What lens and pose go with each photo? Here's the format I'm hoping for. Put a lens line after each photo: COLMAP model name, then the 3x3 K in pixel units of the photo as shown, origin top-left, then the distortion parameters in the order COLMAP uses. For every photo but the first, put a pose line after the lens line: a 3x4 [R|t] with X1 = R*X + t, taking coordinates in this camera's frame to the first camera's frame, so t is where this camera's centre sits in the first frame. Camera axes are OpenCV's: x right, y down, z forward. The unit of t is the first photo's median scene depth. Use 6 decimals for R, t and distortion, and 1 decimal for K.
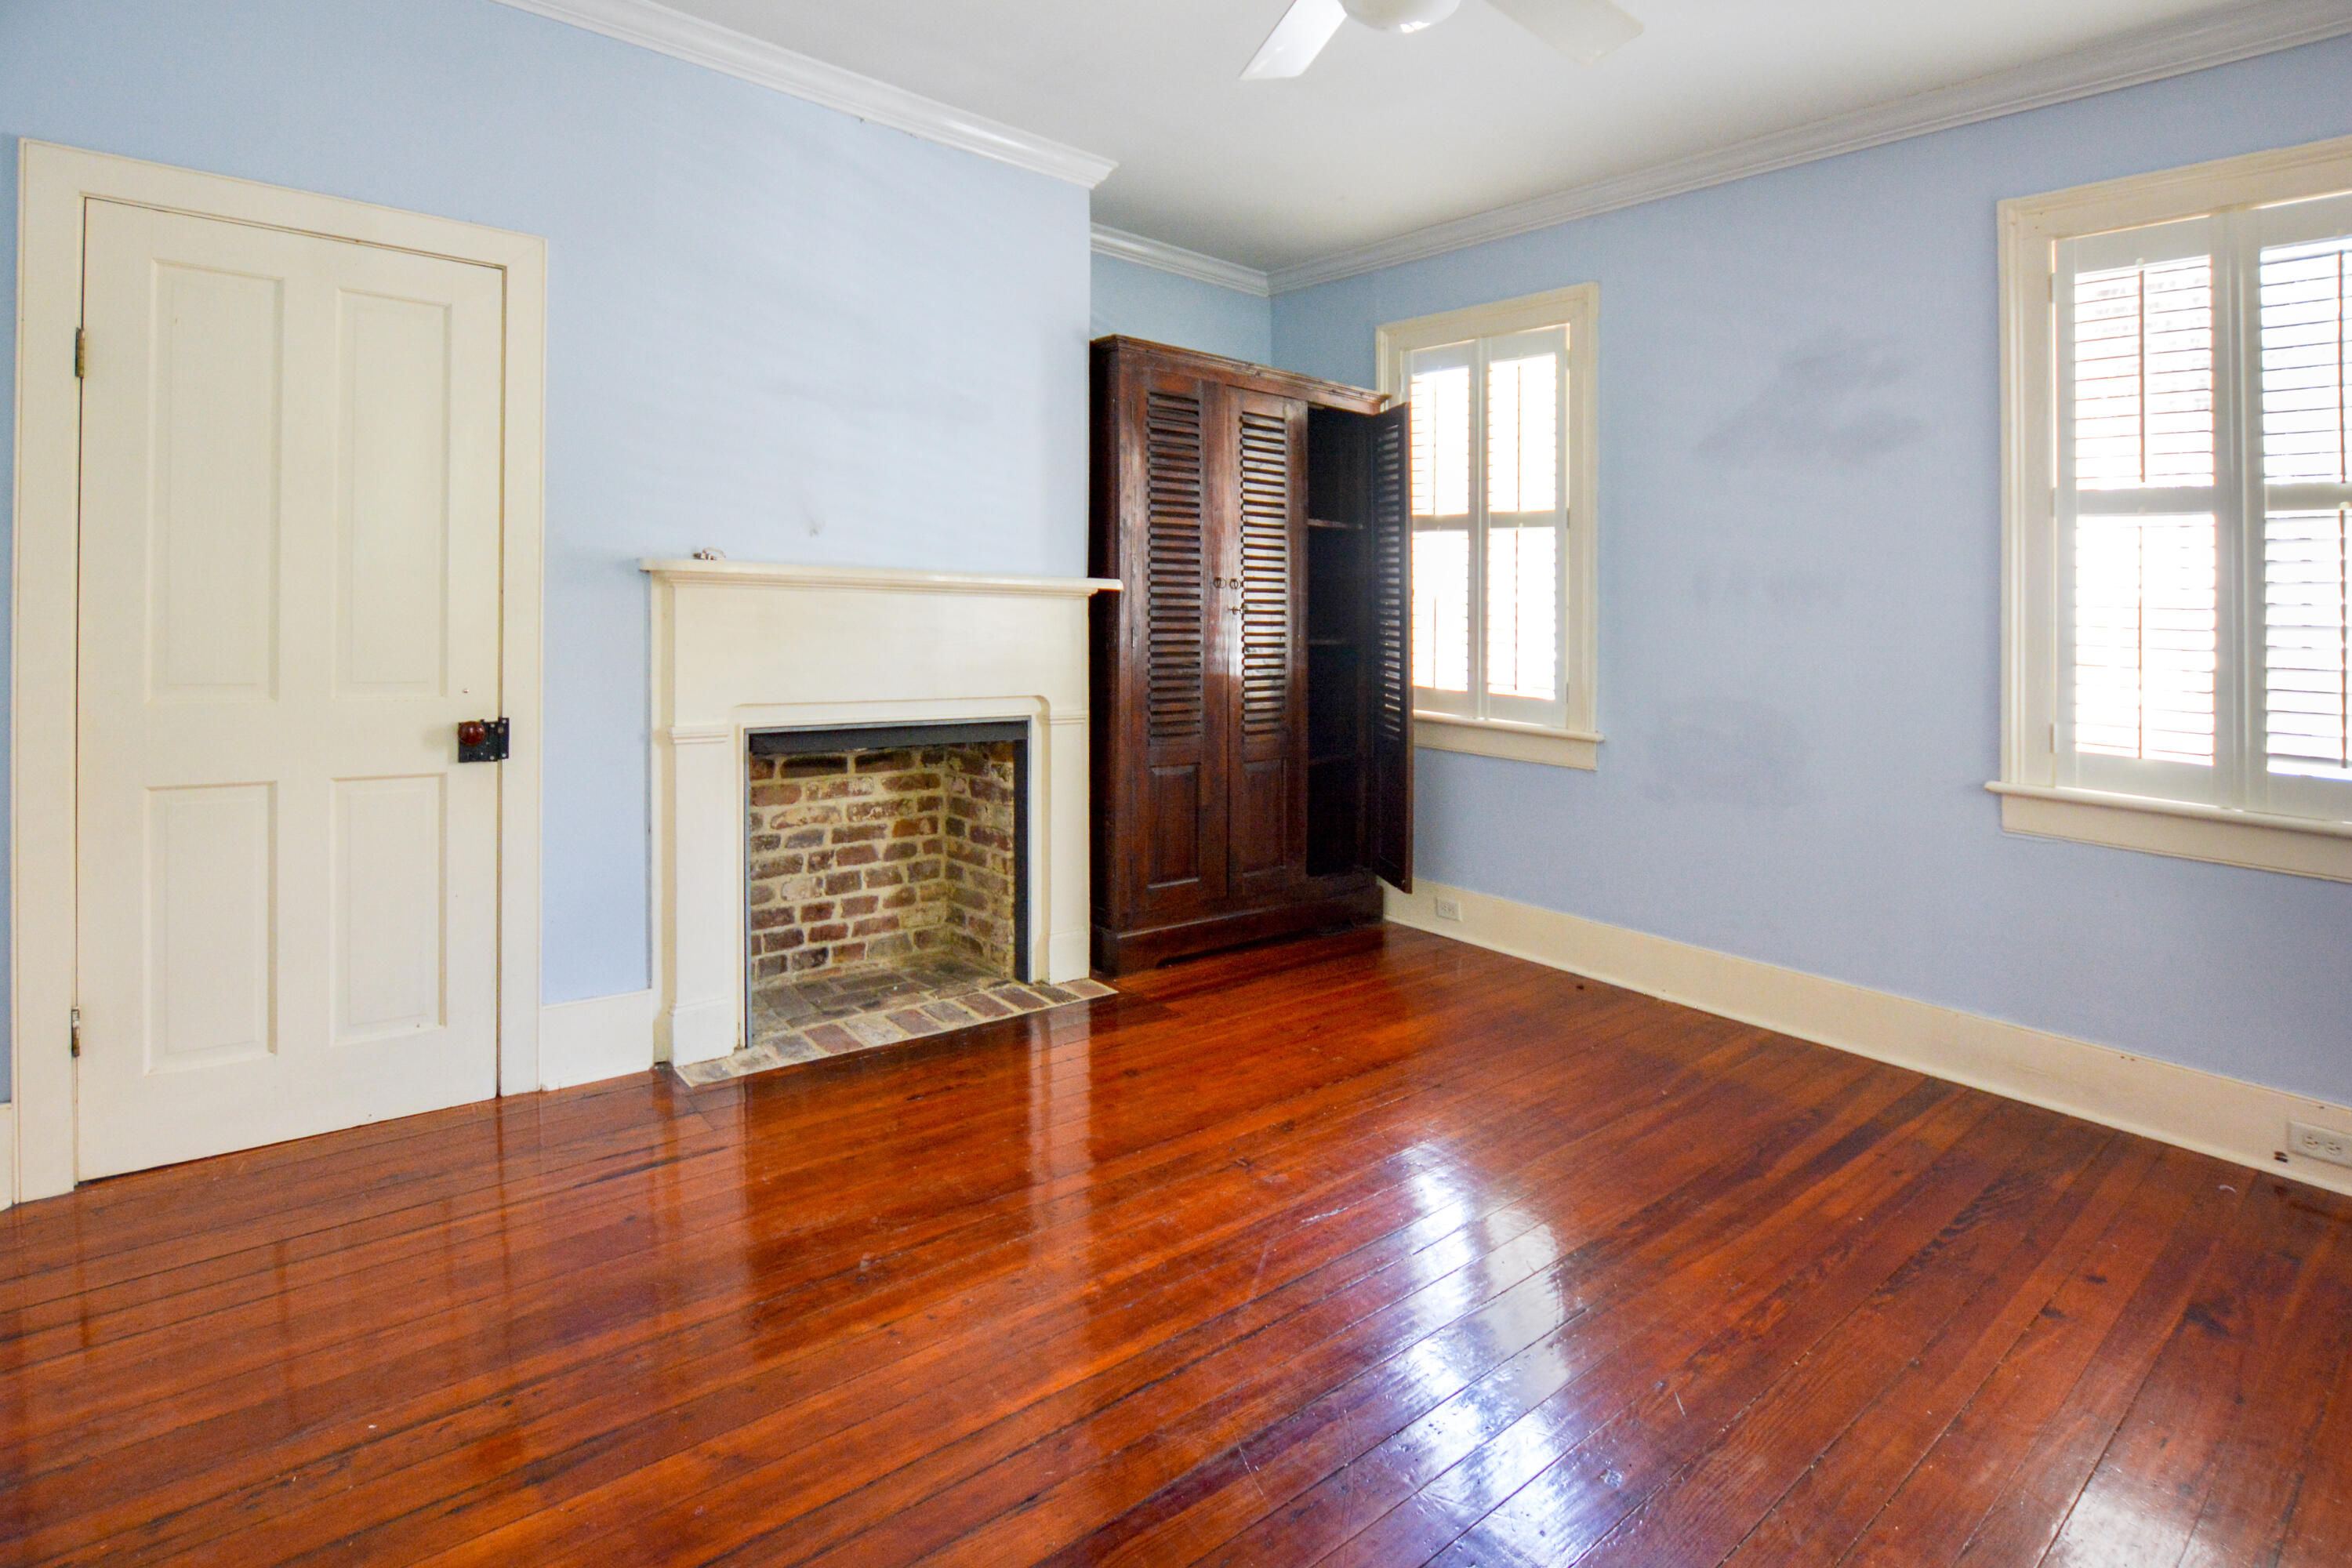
lens RADIAL K [[1180.1, 0, 1185.0], [0, 1180.1, 594.1], [0, 0, 1]] dist [-0.024959, 0.002898]
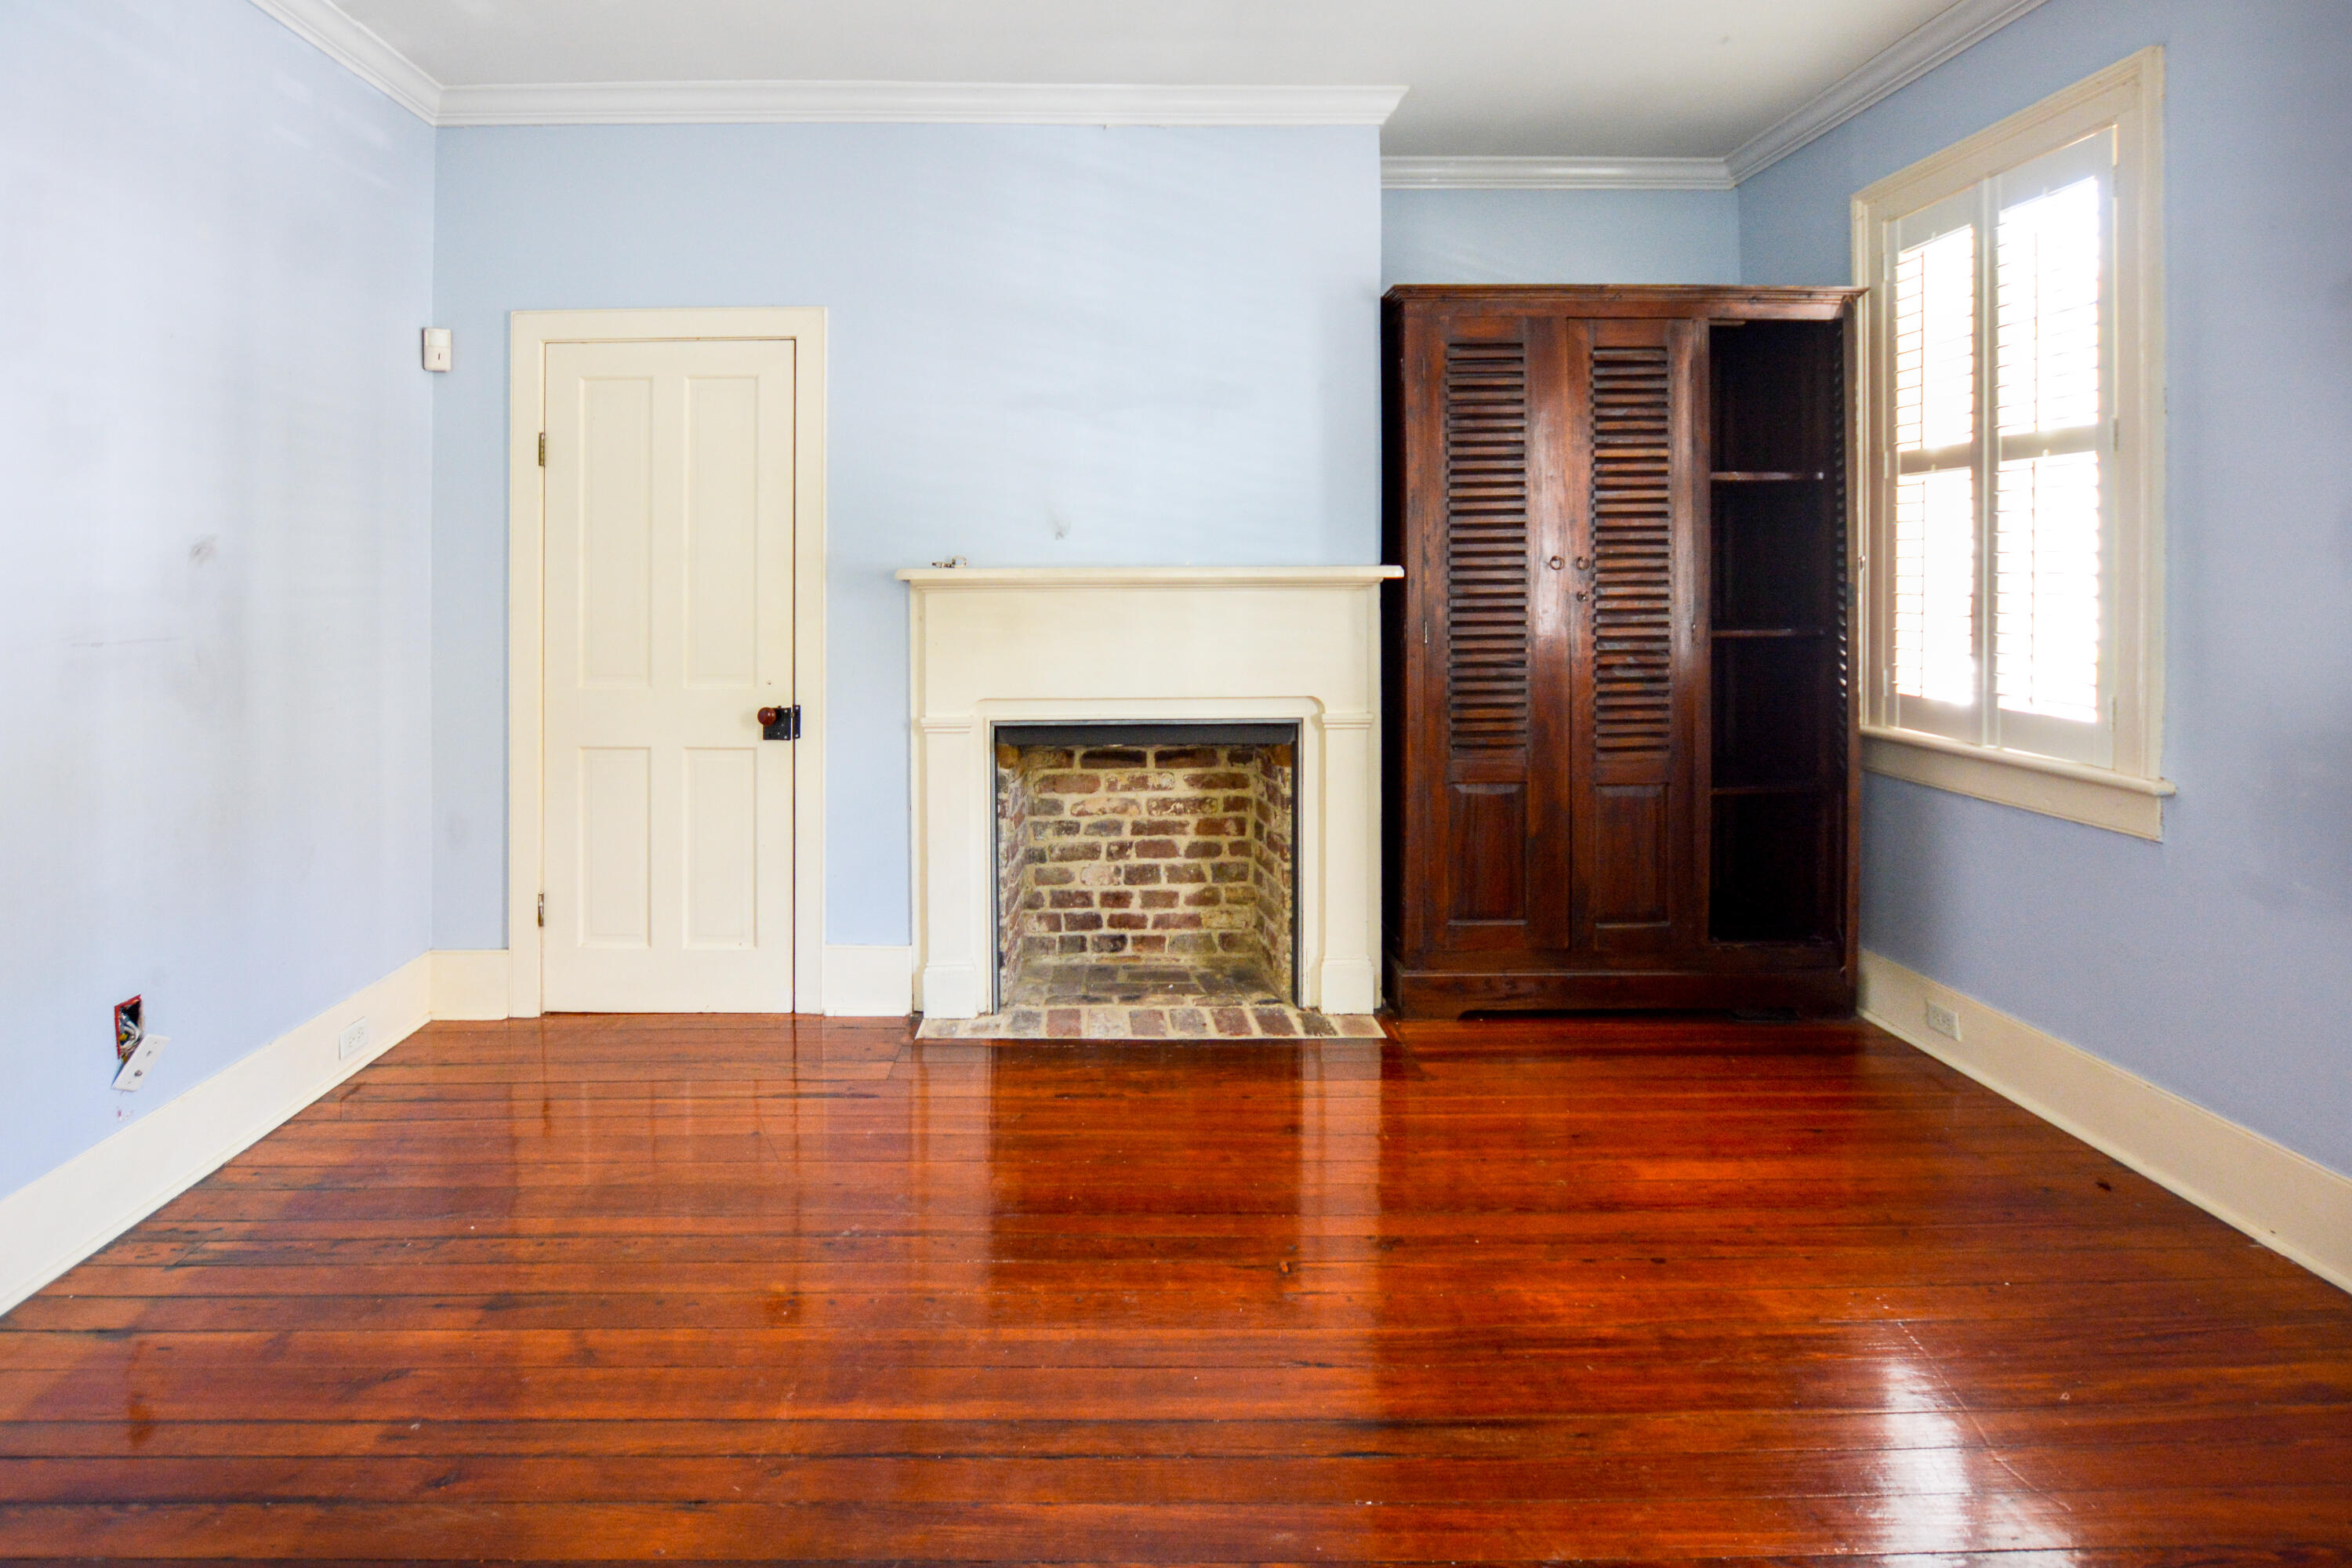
lens RADIAL K [[1180.1, 0, 1185.0], [0, 1180.1, 594.1], [0, 0, 1]] dist [-0.024959, 0.002898]
pose [[0.766779, -0.027492, -0.641322, 0.387634], [0.036056, 0.999350, 0.000269, 0.002835], [0.640897, -0.023330, 0.767272, 0.234587]]
